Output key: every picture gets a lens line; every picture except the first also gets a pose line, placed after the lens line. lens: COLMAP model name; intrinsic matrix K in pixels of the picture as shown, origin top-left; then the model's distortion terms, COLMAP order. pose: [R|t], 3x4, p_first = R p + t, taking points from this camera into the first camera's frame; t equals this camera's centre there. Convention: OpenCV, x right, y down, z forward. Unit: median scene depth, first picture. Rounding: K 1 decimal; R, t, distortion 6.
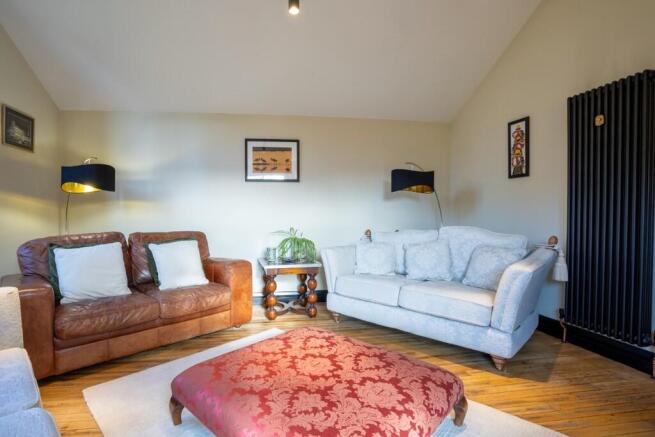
lens RADIAL K [[312.6, 0, 328.0], [0, 312.6, 219.9], [0, 0, 1]] dist [-0.002269, -0.000253]
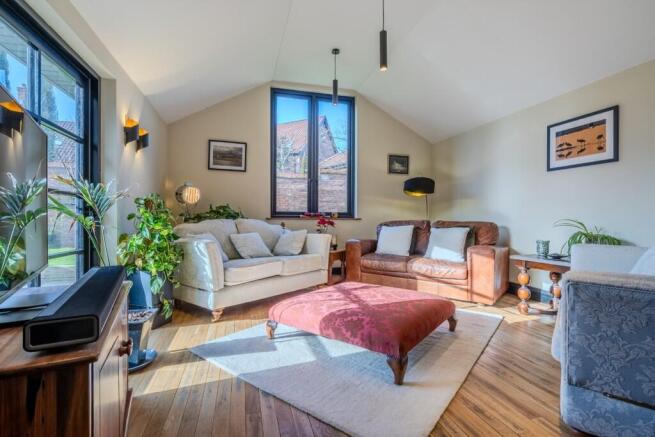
lens RADIAL K [[312.6, 0, 328.2], [0, 312.6, 217.9], [0, 0, 1]] dist [-0.002269, -0.000253]
pose [[0.155566, 0.002043, -0.987823, 0.552885], [-0.018089, 0.999836, -0.000781, 0.028669], [0.987660, 0.017990, 0.155578, 0.204534]]
